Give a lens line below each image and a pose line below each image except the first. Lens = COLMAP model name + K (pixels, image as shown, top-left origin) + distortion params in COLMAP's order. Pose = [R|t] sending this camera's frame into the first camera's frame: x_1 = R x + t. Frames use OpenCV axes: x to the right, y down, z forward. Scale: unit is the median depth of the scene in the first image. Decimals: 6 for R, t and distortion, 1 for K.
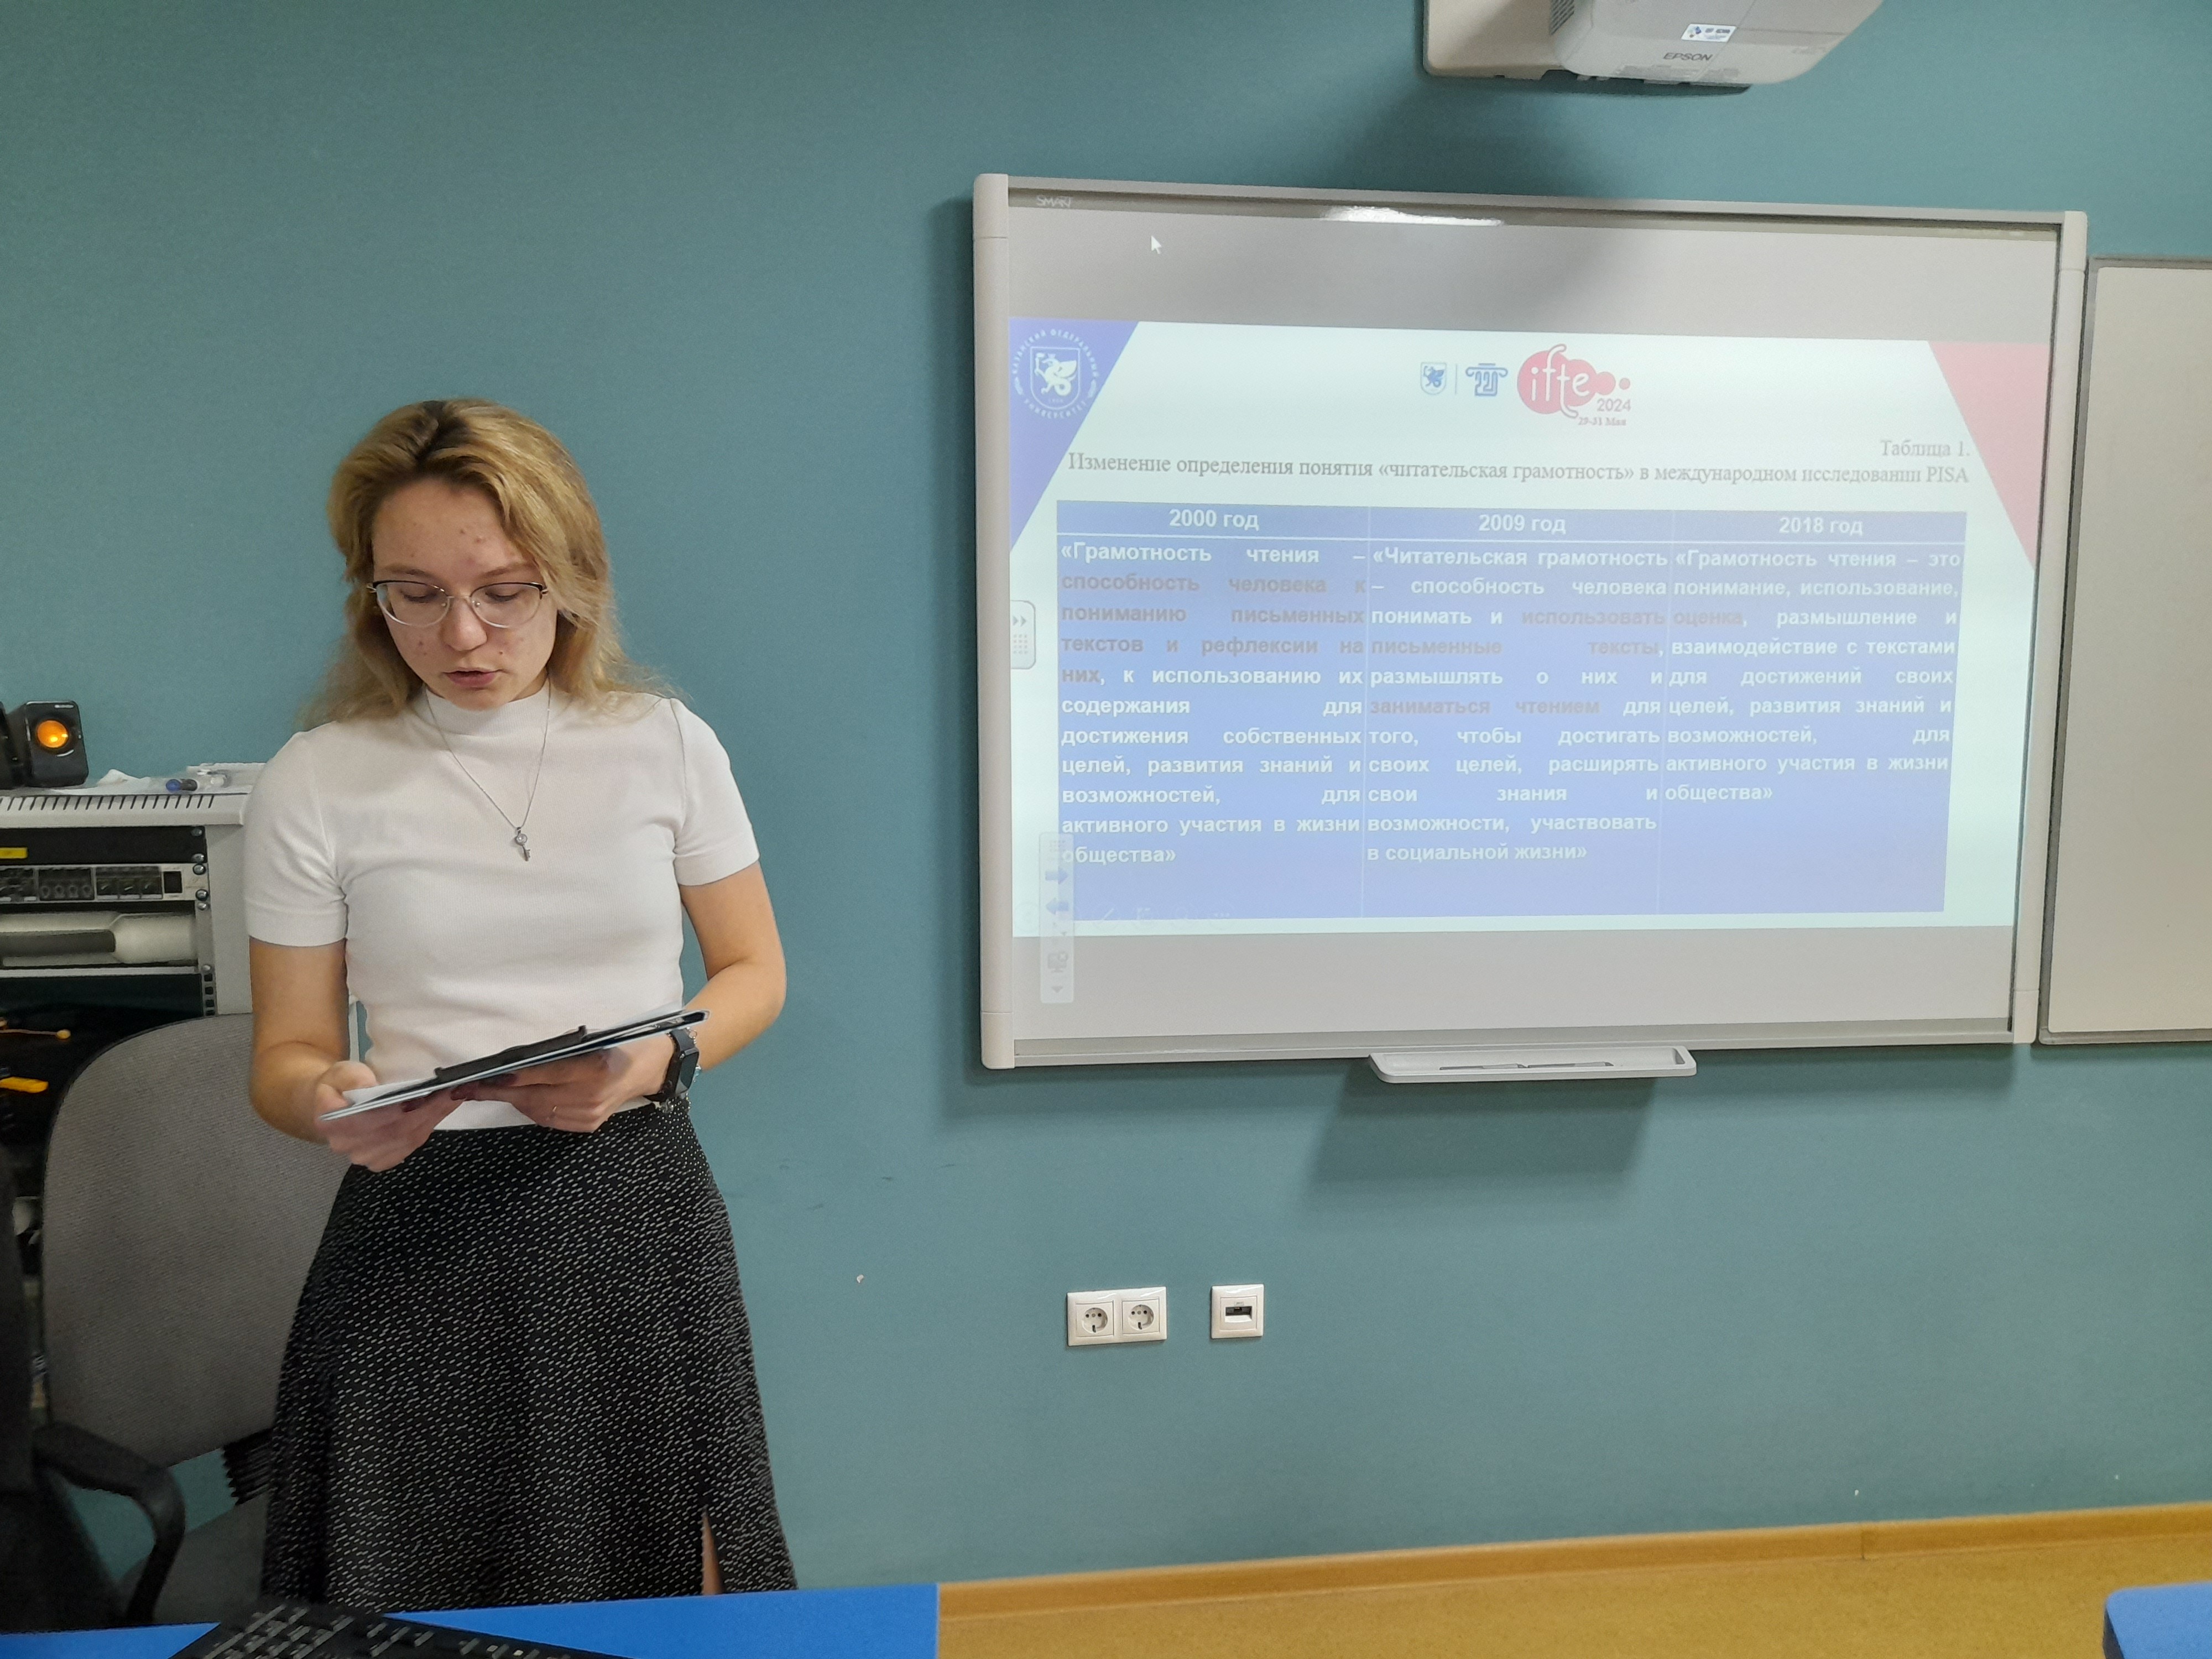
lens RADIAL K [[1577.6, 0, 1106.0], [0, 1577.6, 829.5], [0, 0, 1]] dist [0.020671, -0.037845]
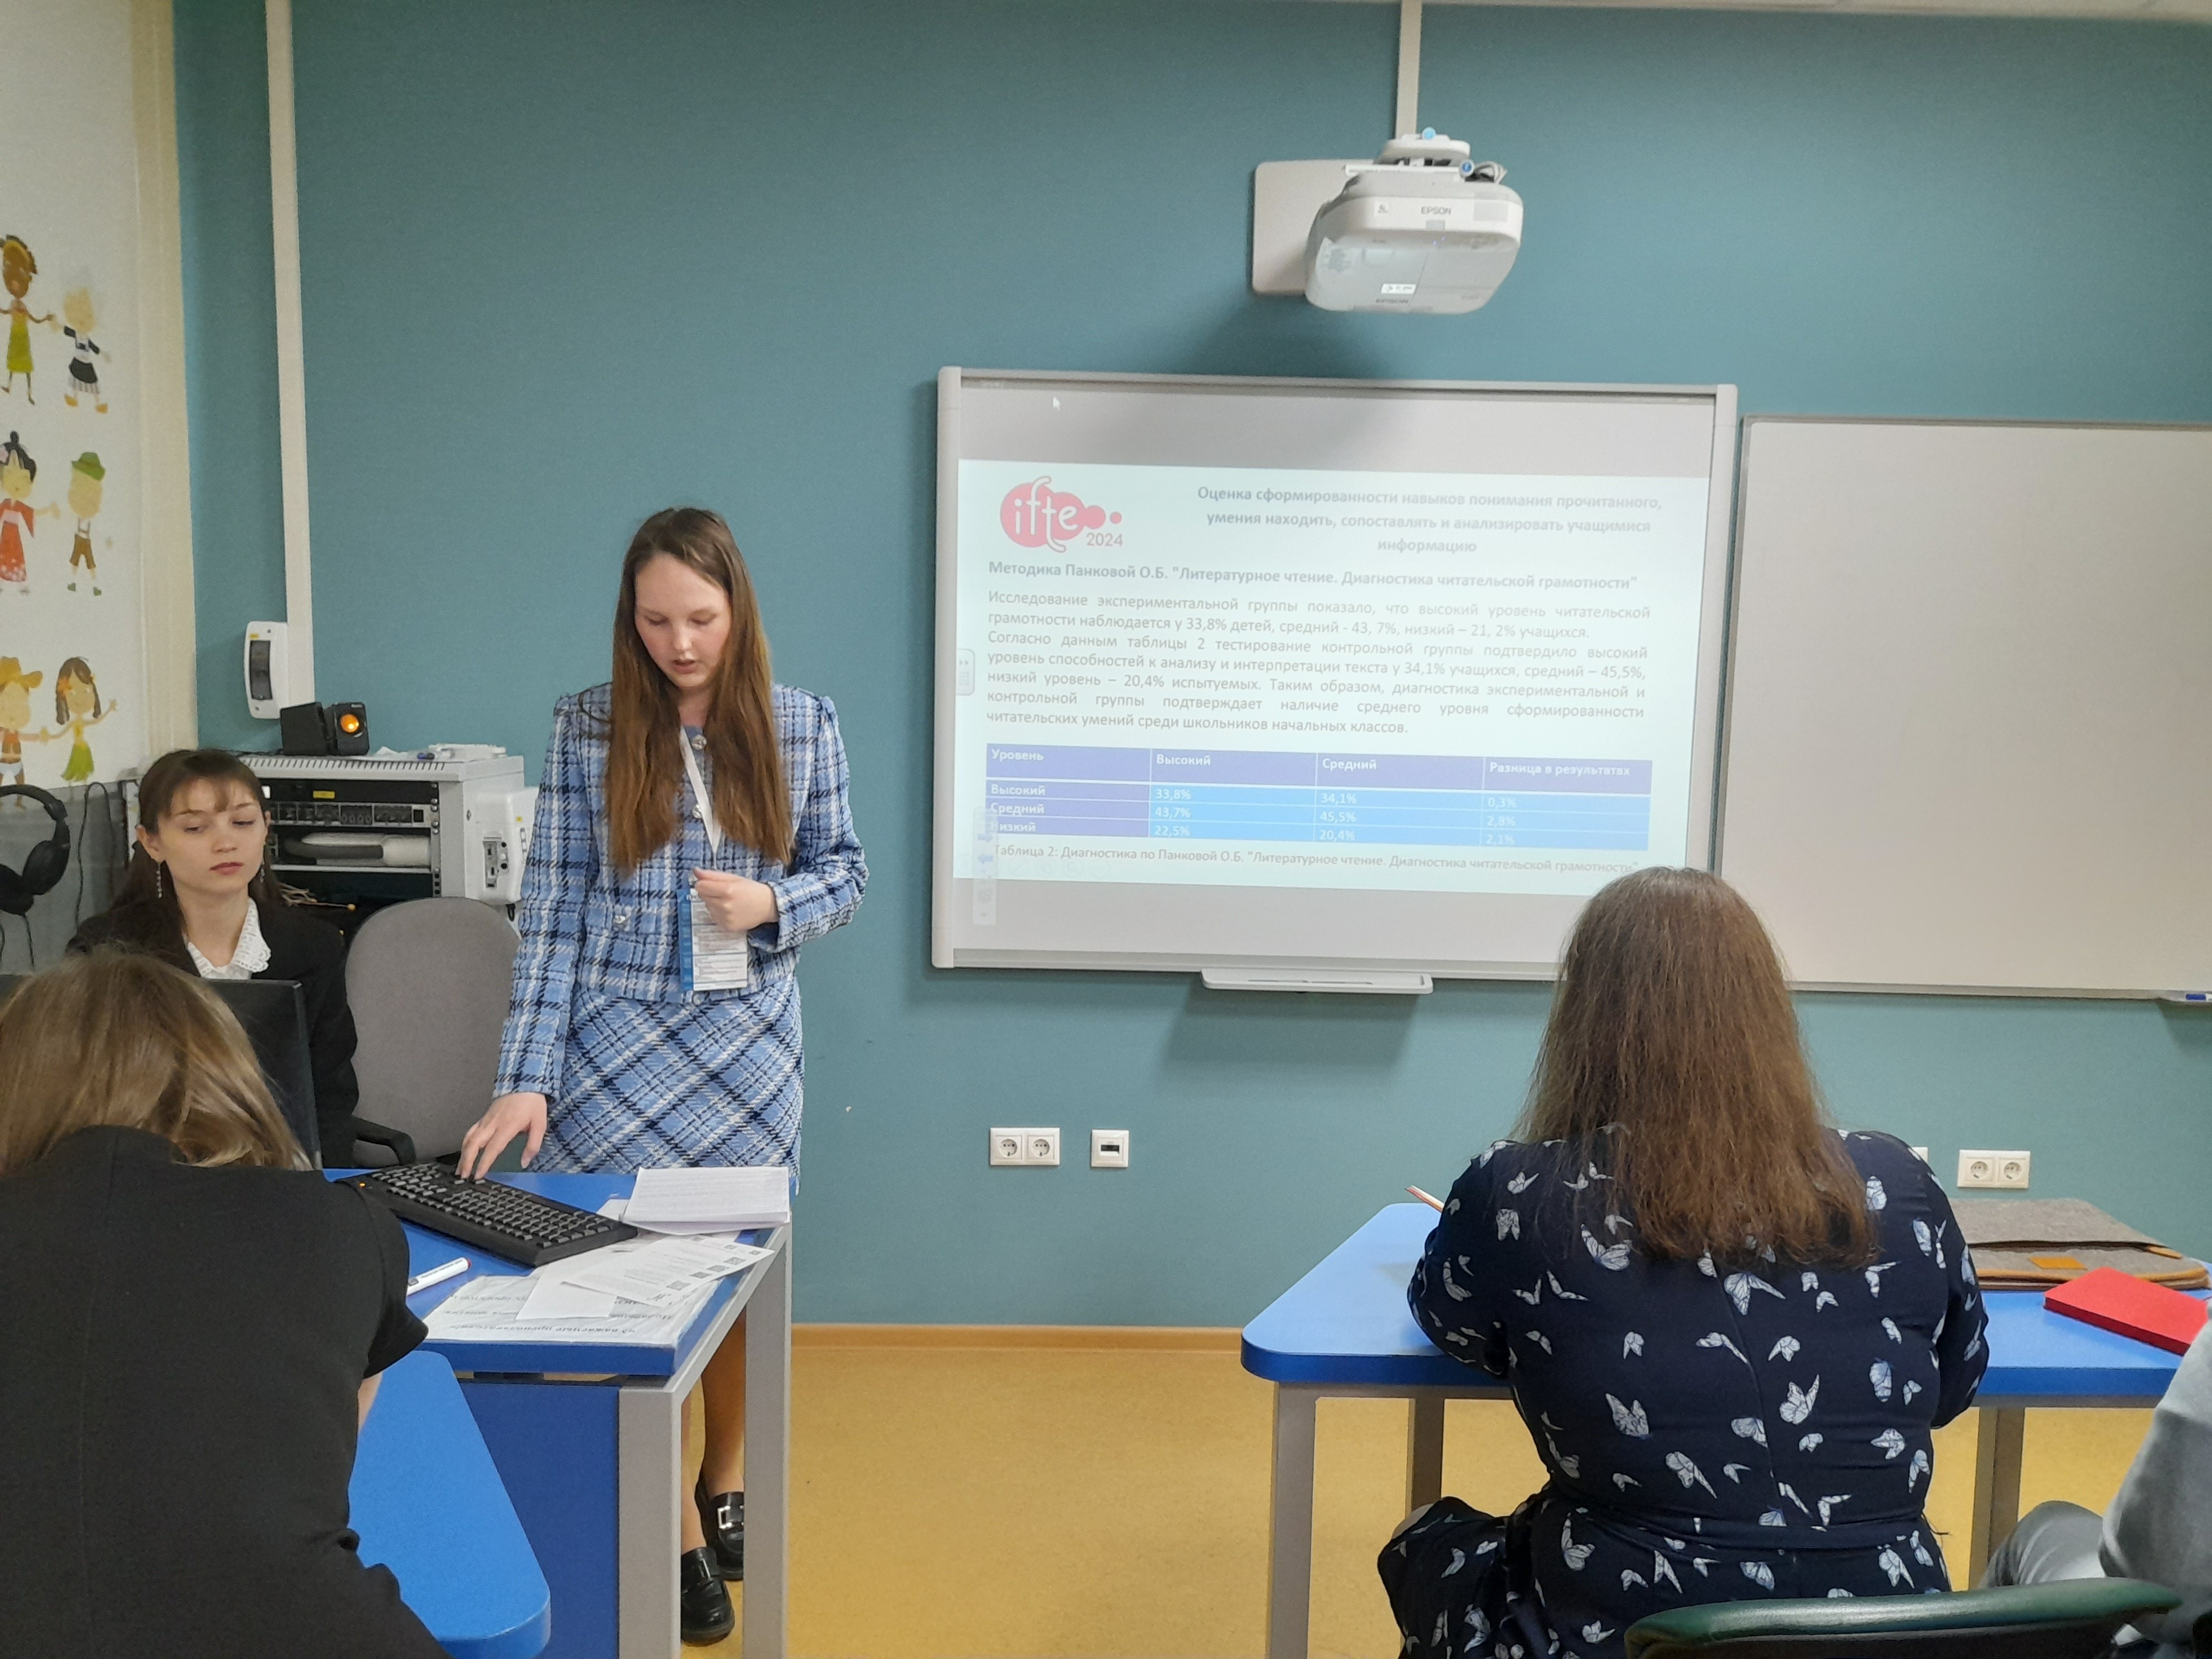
lens RADIAL K [[1536.2, 0, 1098.3], [0, 1536.2, 834.6], [0, 0, 1]] dist [0.006851, -0.039311]
pose [[0.994220, 0.031830, -0.102539, 0.215669], [-0.032842, 0.999427, -0.008205, 0.034587], [0.102219, 0.011525, 0.994695, -0.402593]]
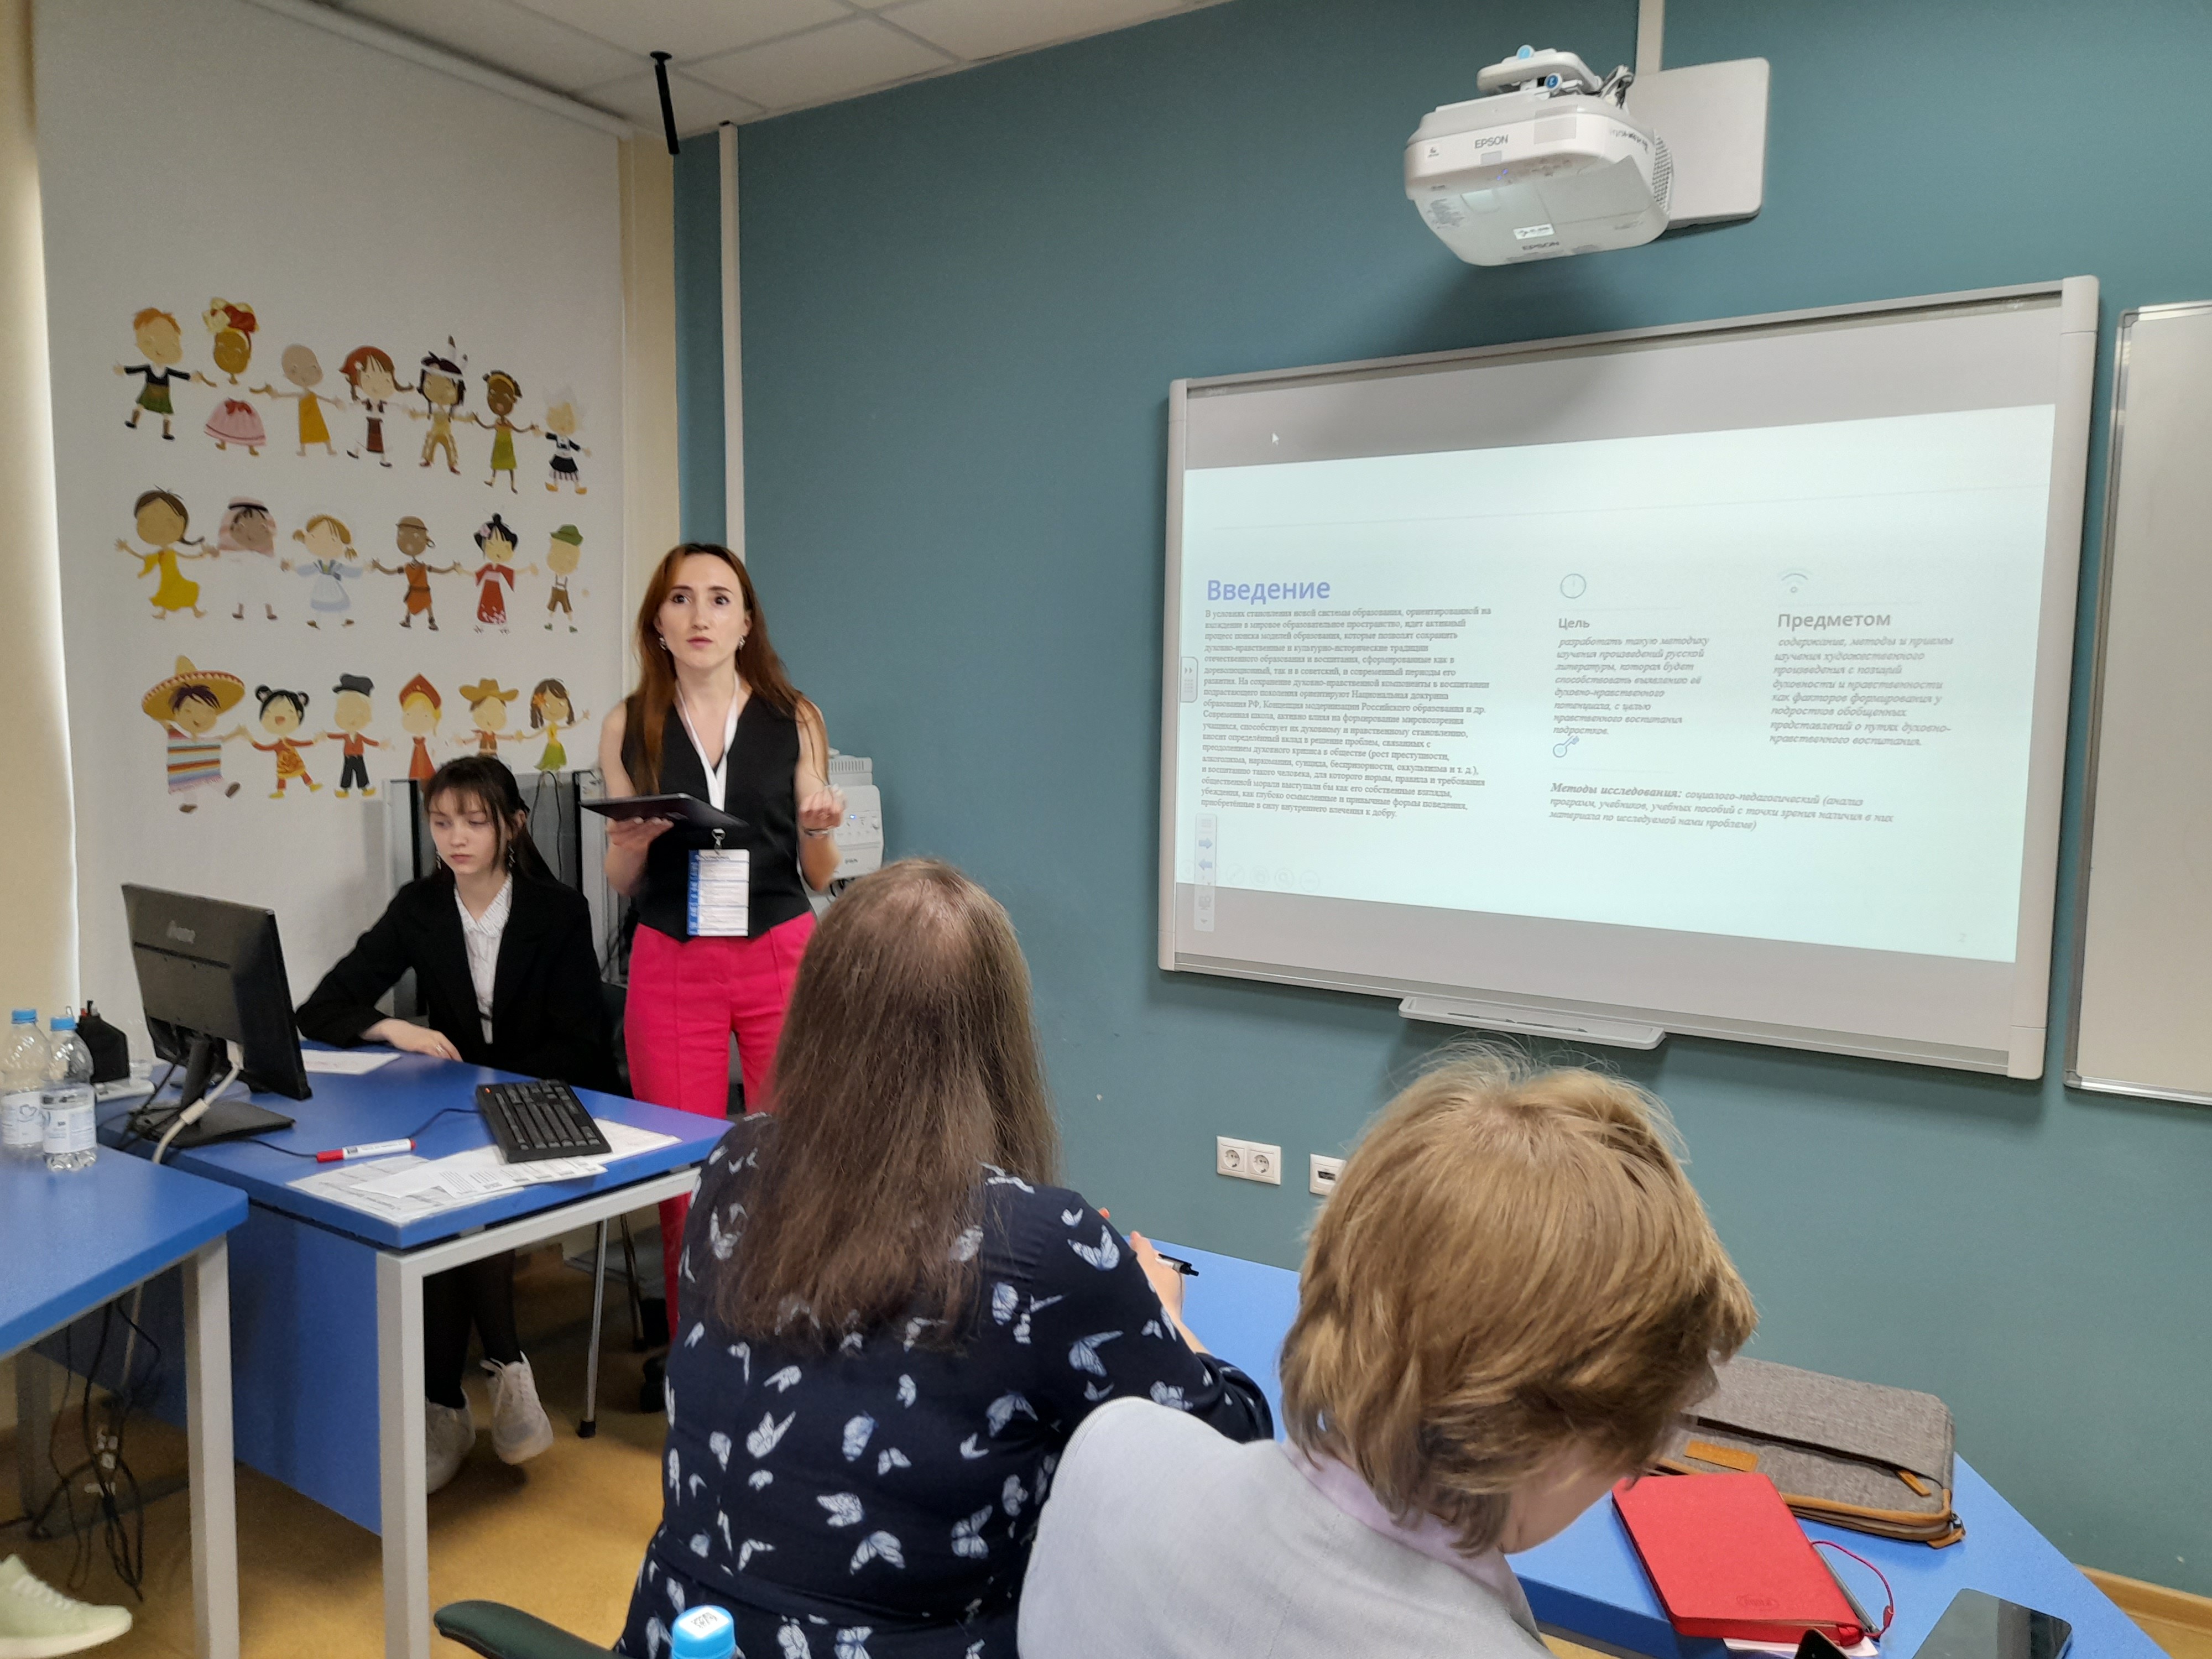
lens RADIAL K [[1536.2, 0, 1098.3], [0, 1536.2, 834.6], [0, 0, 1]] dist [0.006851, -0.039311]
pose [[0.772380, 0.066300, -0.631691, 0.782368], [-0.077823, 0.996922, 0.009478, 0.014833], [0.630375, 0.041840, 0.775162, -0.171385]]
